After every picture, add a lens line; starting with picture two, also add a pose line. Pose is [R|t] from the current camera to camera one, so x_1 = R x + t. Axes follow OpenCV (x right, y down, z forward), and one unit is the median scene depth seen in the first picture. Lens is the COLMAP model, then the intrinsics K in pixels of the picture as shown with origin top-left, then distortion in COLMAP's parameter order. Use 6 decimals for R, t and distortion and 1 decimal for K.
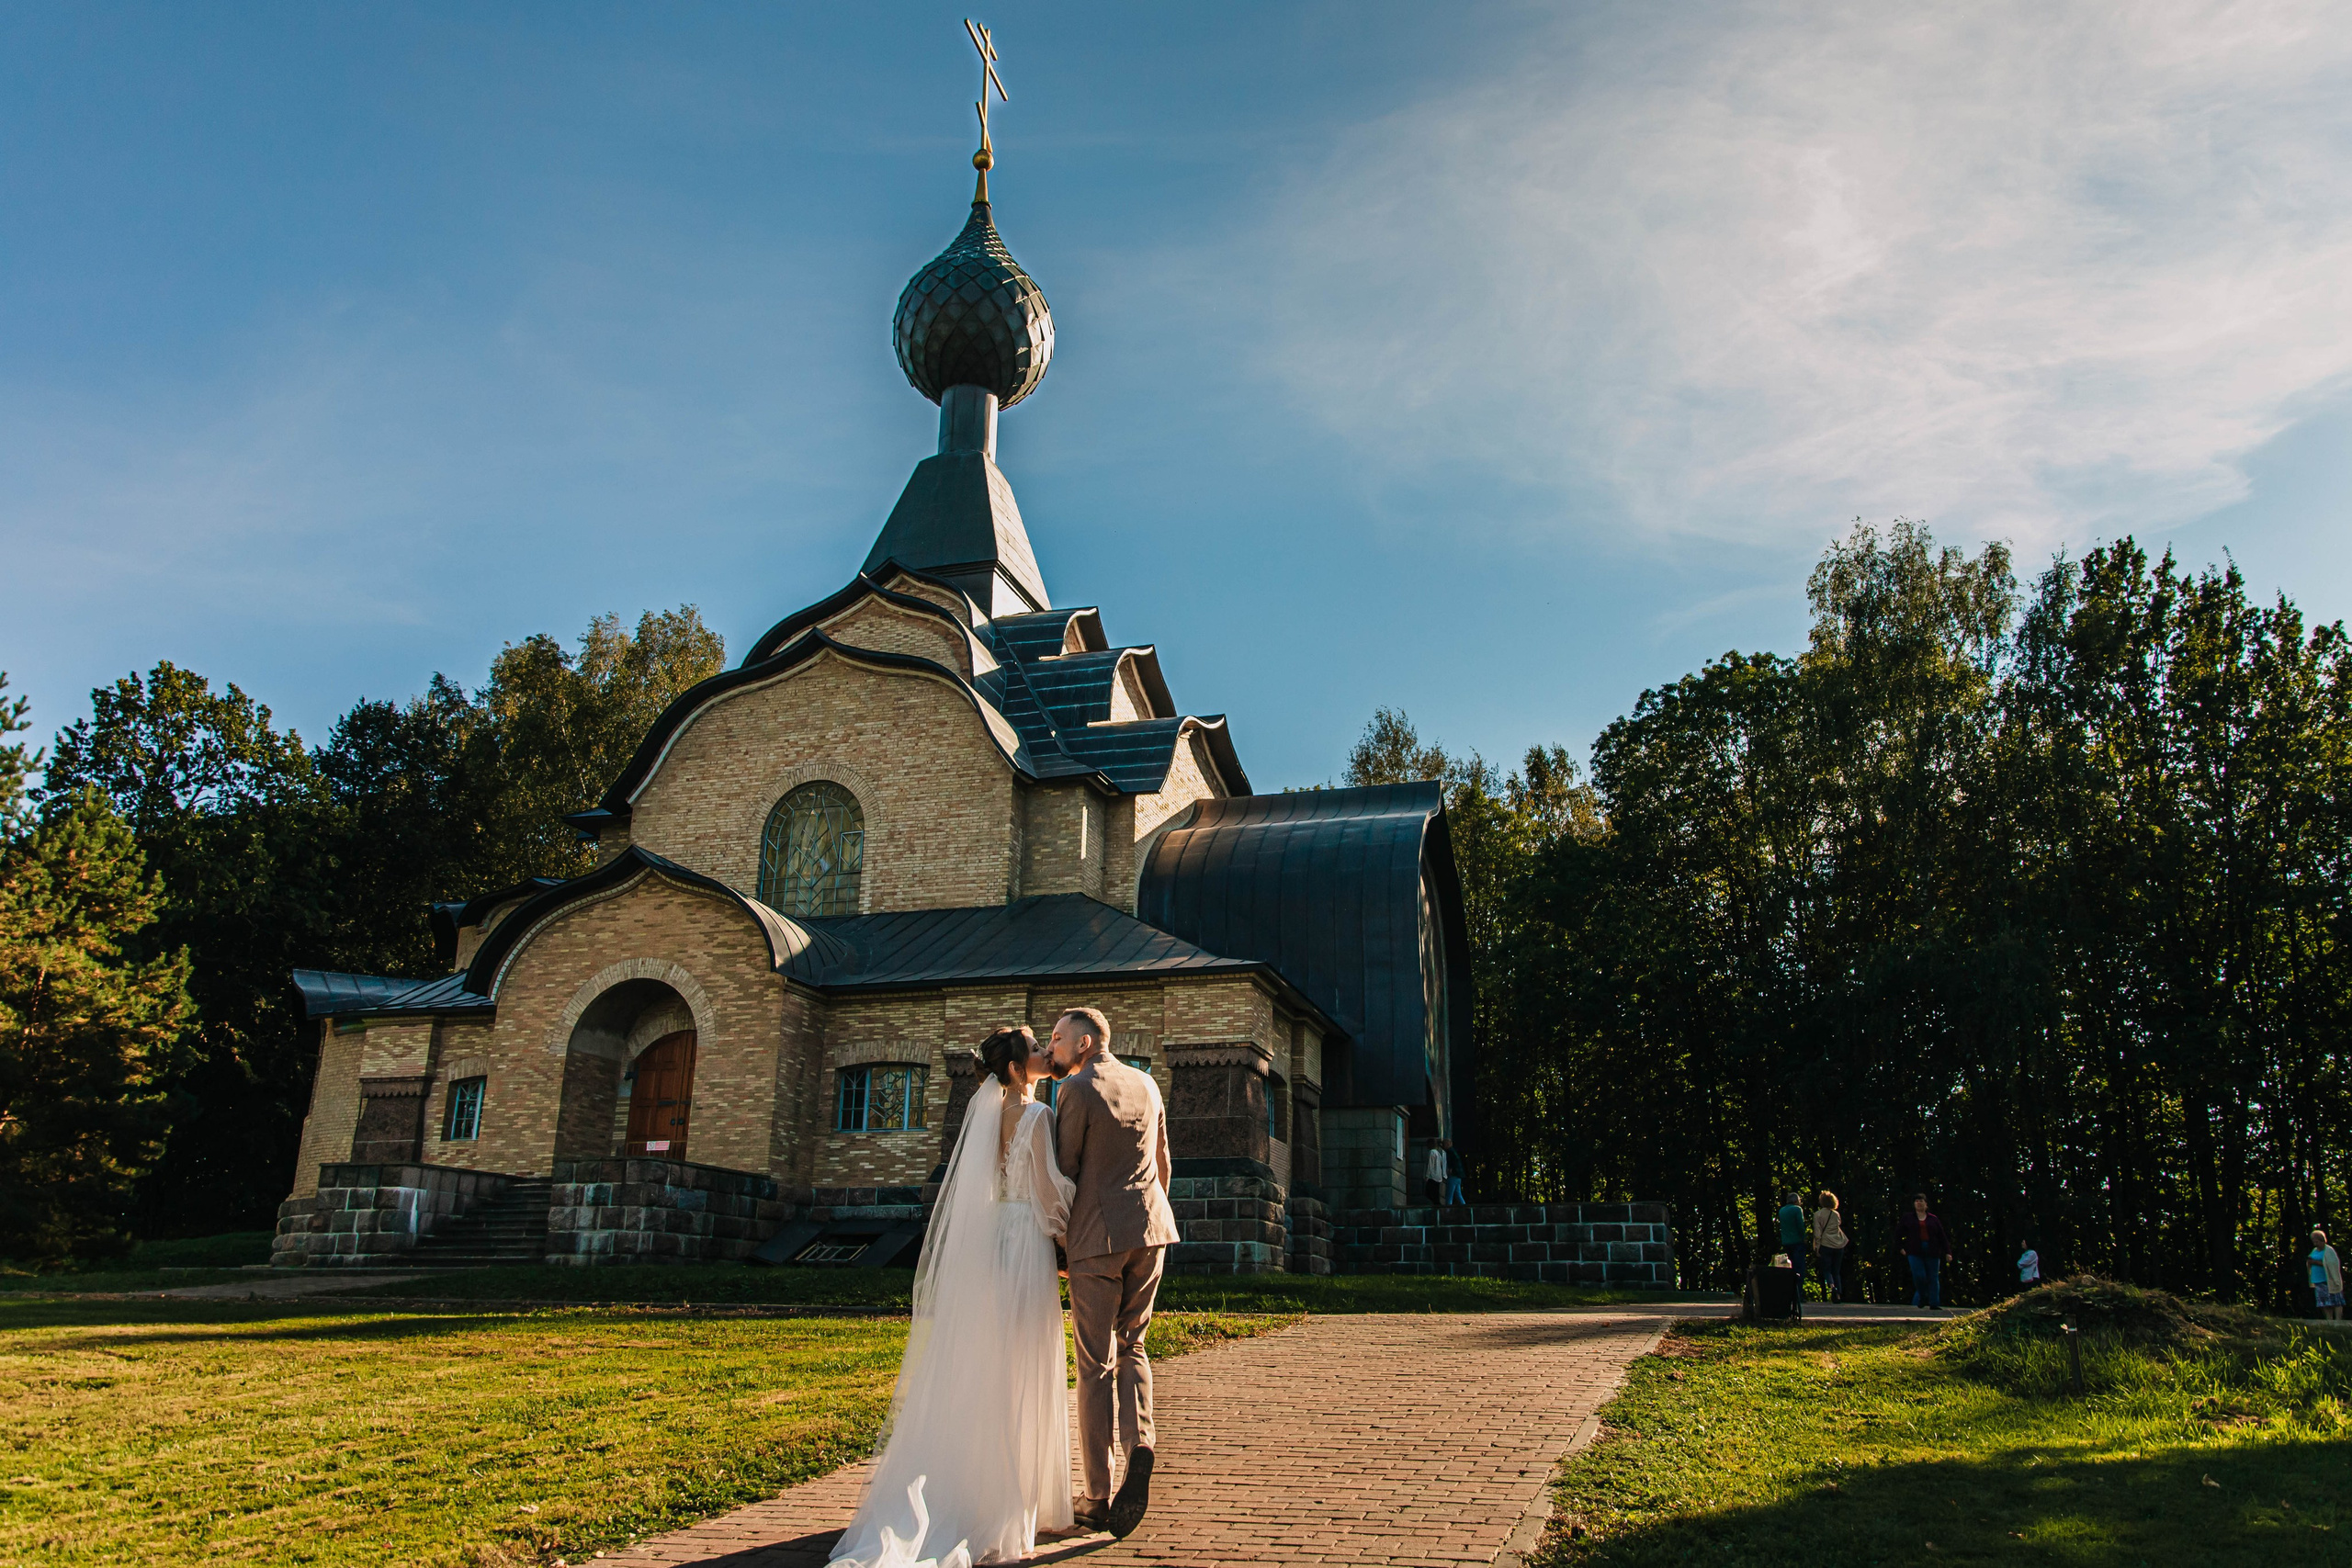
lens RADIAL K [[1671.2, 0, 1215.2], [0, 1671.2, 793.6], [0, 0, 1]] dist [0.005943, -0.009168]
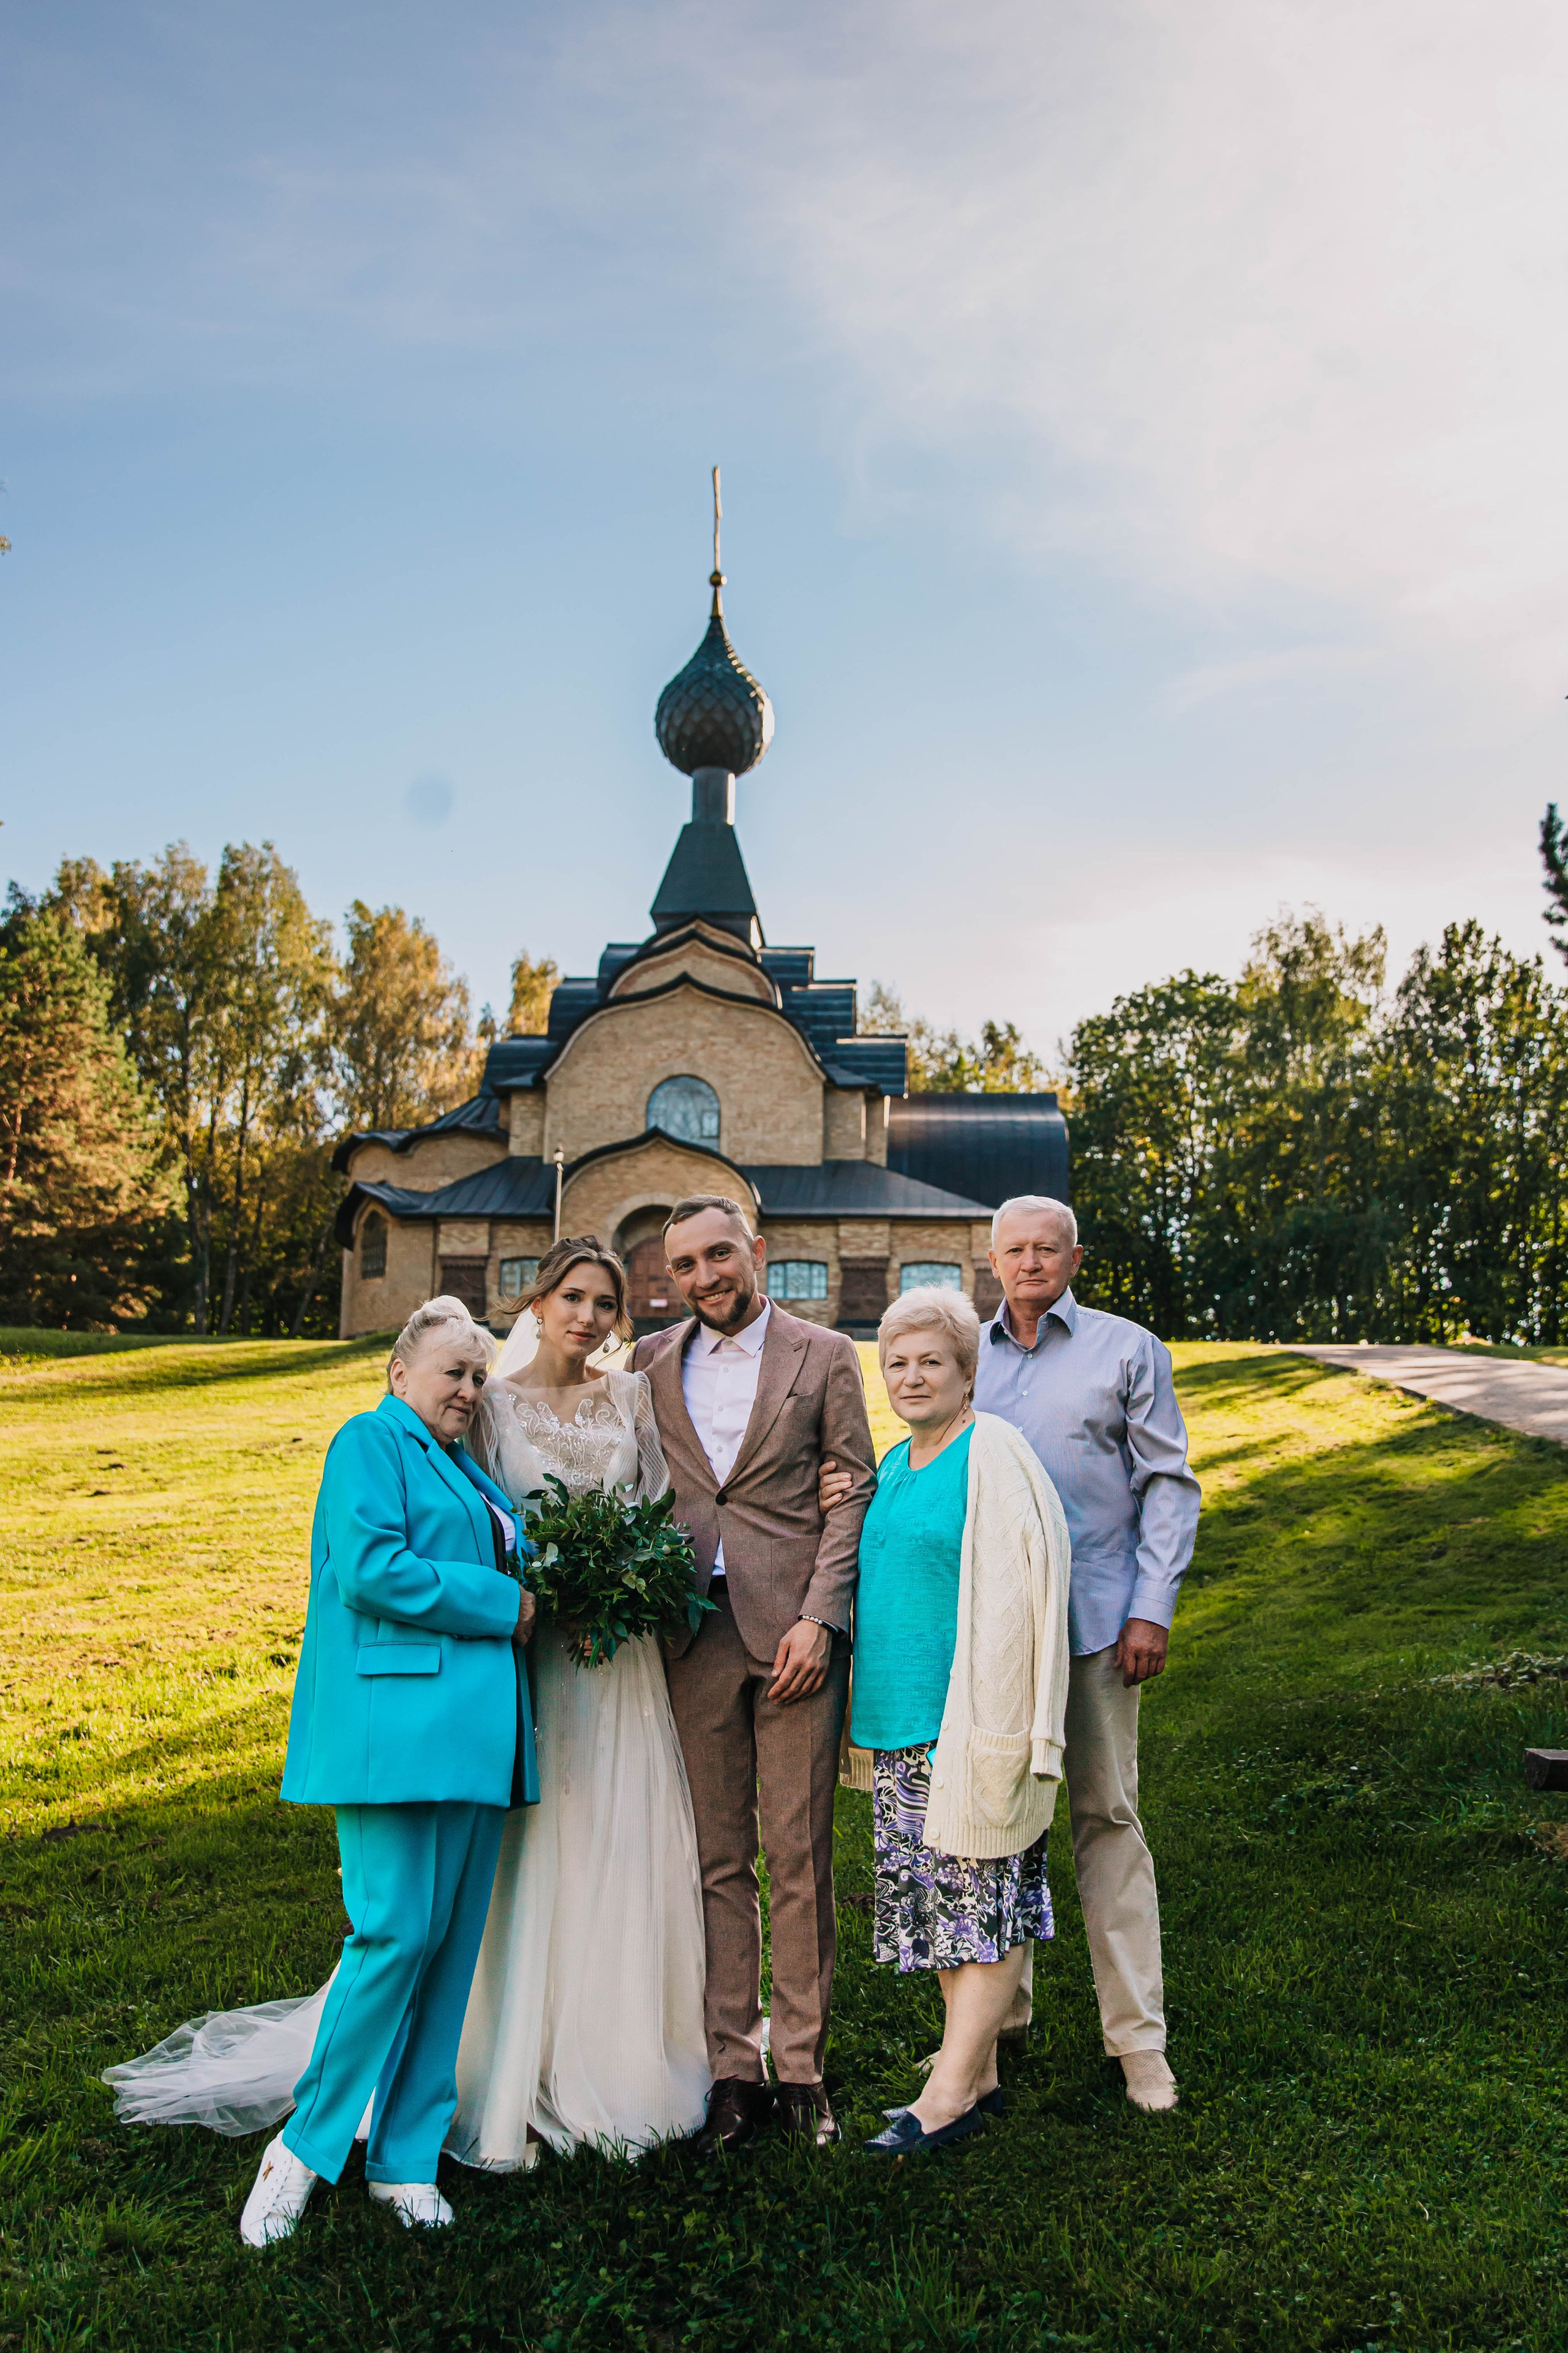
lens RADIAL K [[2096.8, 0, 791.5], [0, 2096.8, 1199.0], [0, 0, 1]] dist [-0.006697, -0.002817]
pose [[0.974982, 0.050344, 0.216506, -0.513790], [-0.075530, 0.991094, 0.109672, -0.104199], [-0.209057, -0.123281, 0.970102, -0.821188]]
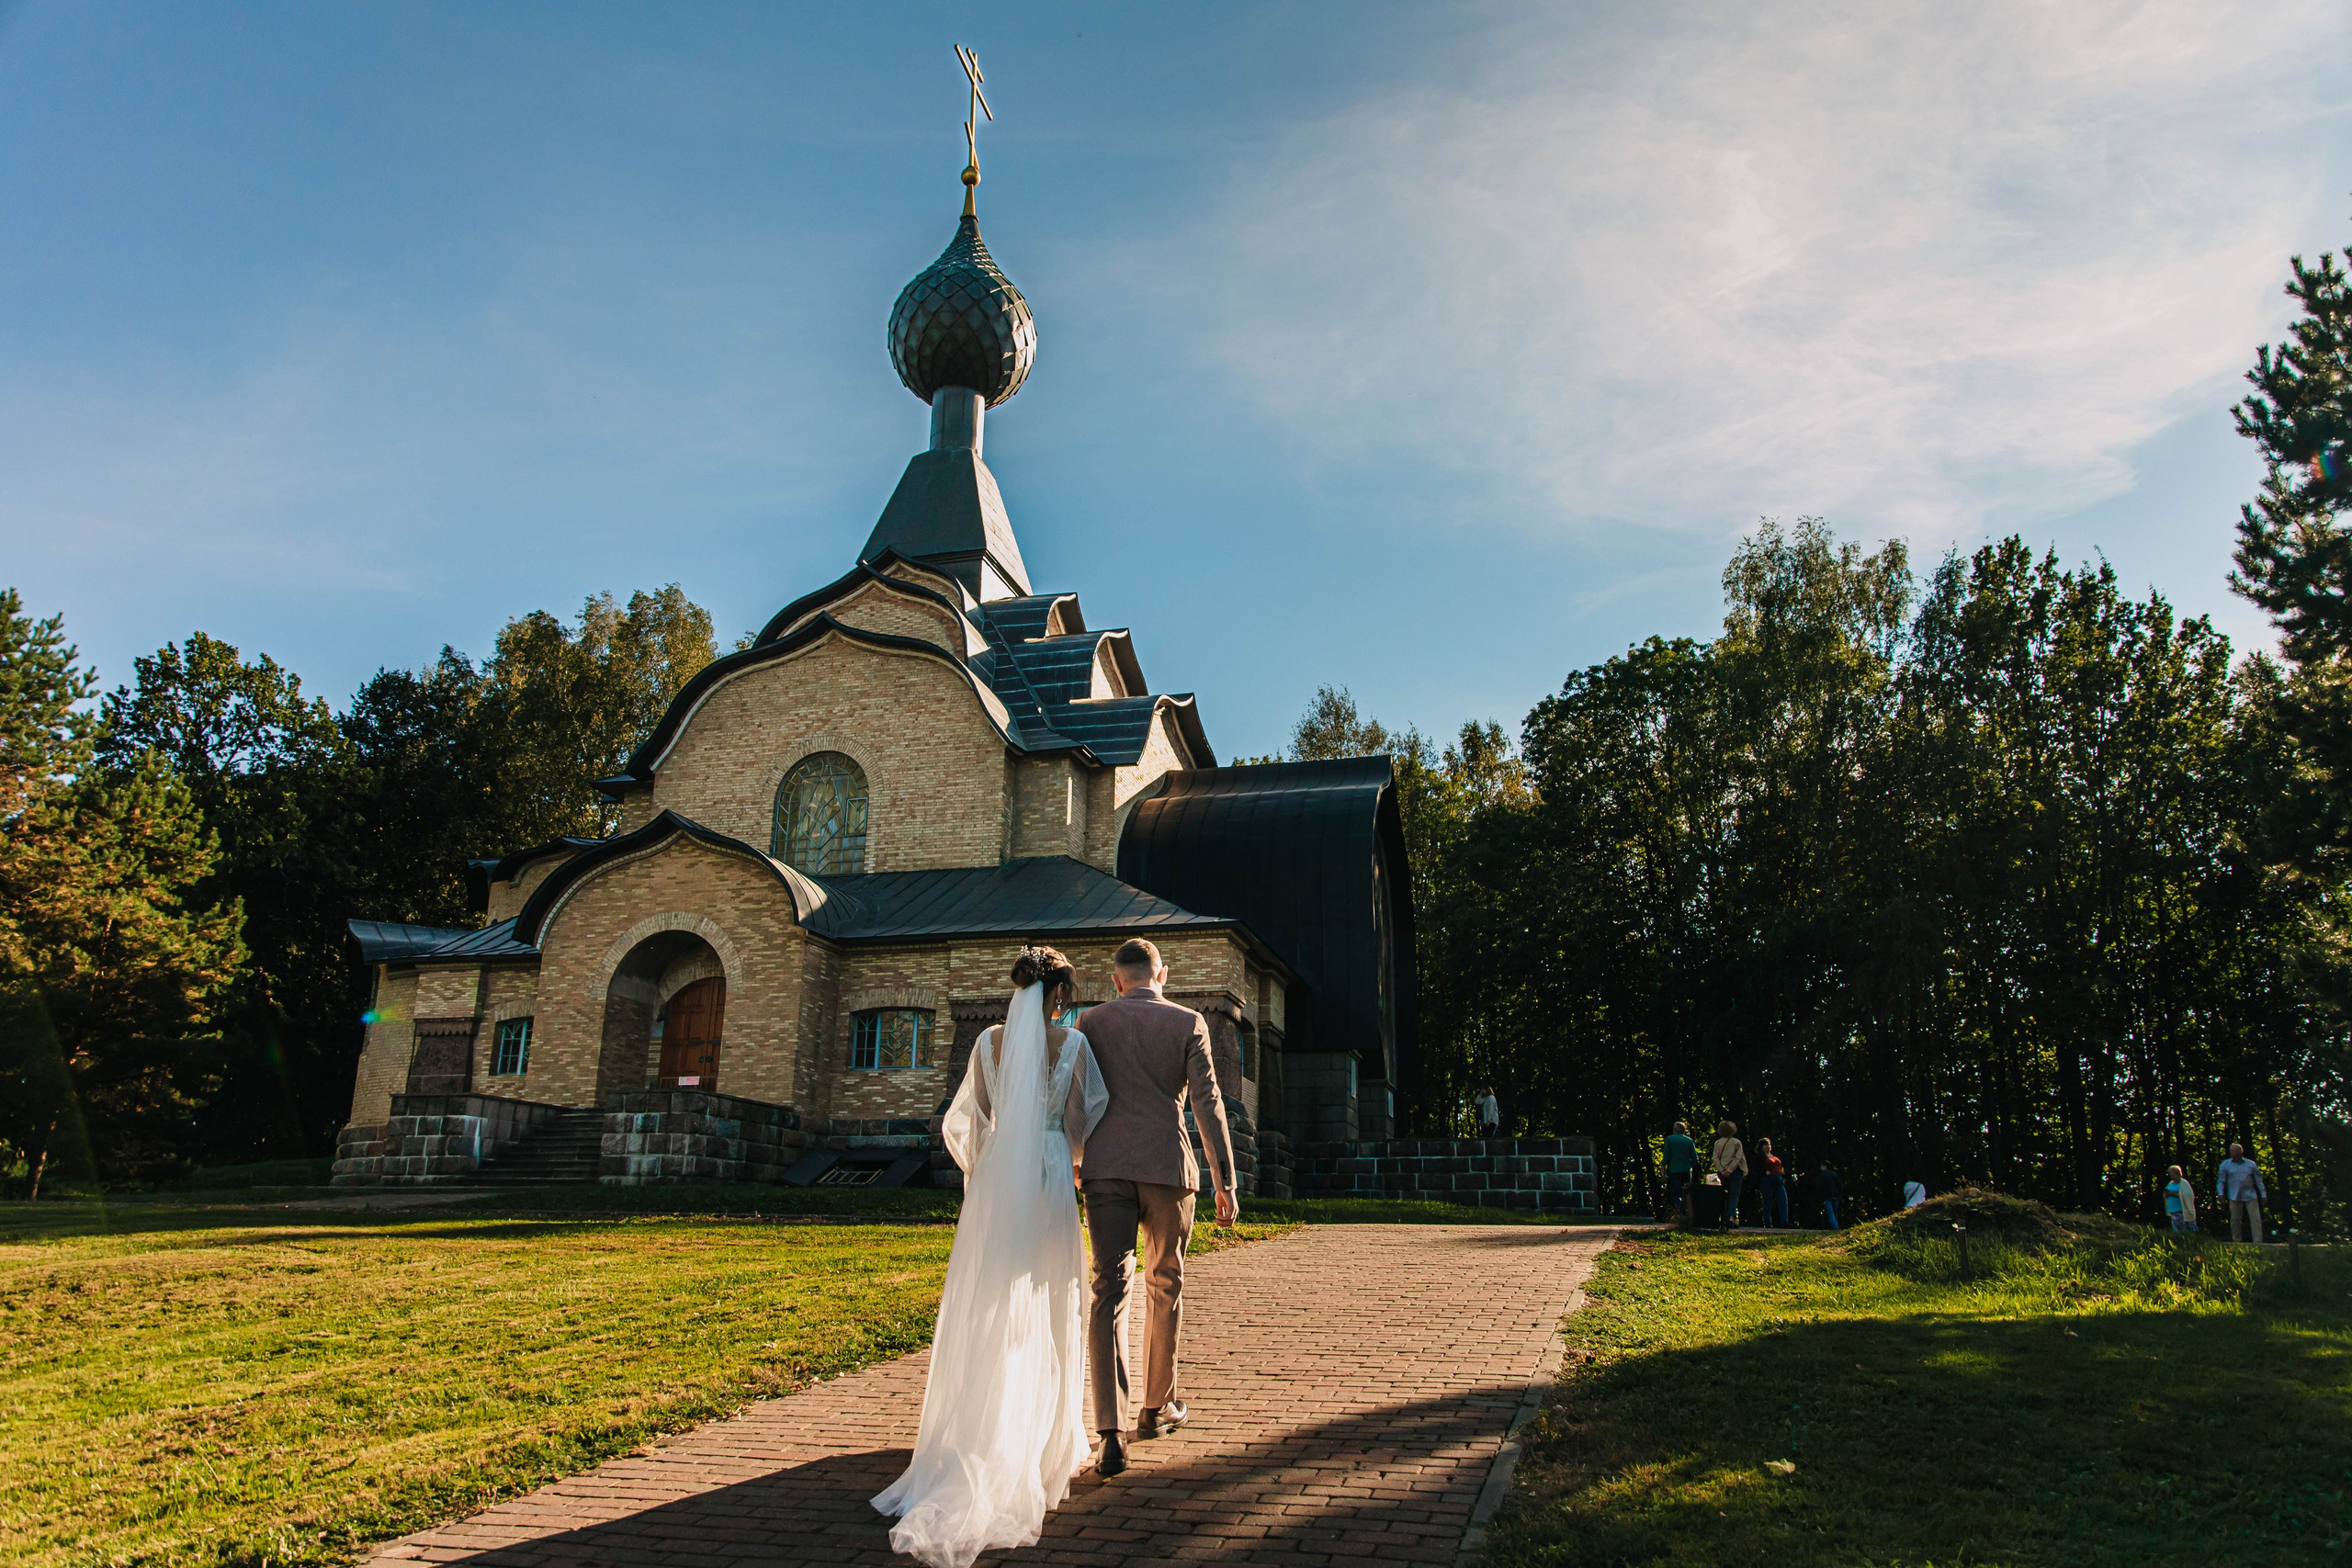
lens RADIAL K [[1574.3, 0, 1173.6], [0, 1574.3, 789.4], [0, 0, 1]] dist [0.002715, -0.006132]
pose [[0.999909, 0.008316, 0.010653, -0.019037], [-0.008518, 0.999783, 0.019018, -0.003982], [-0.010493, -0.019107, 0.999762, -0.033466]]
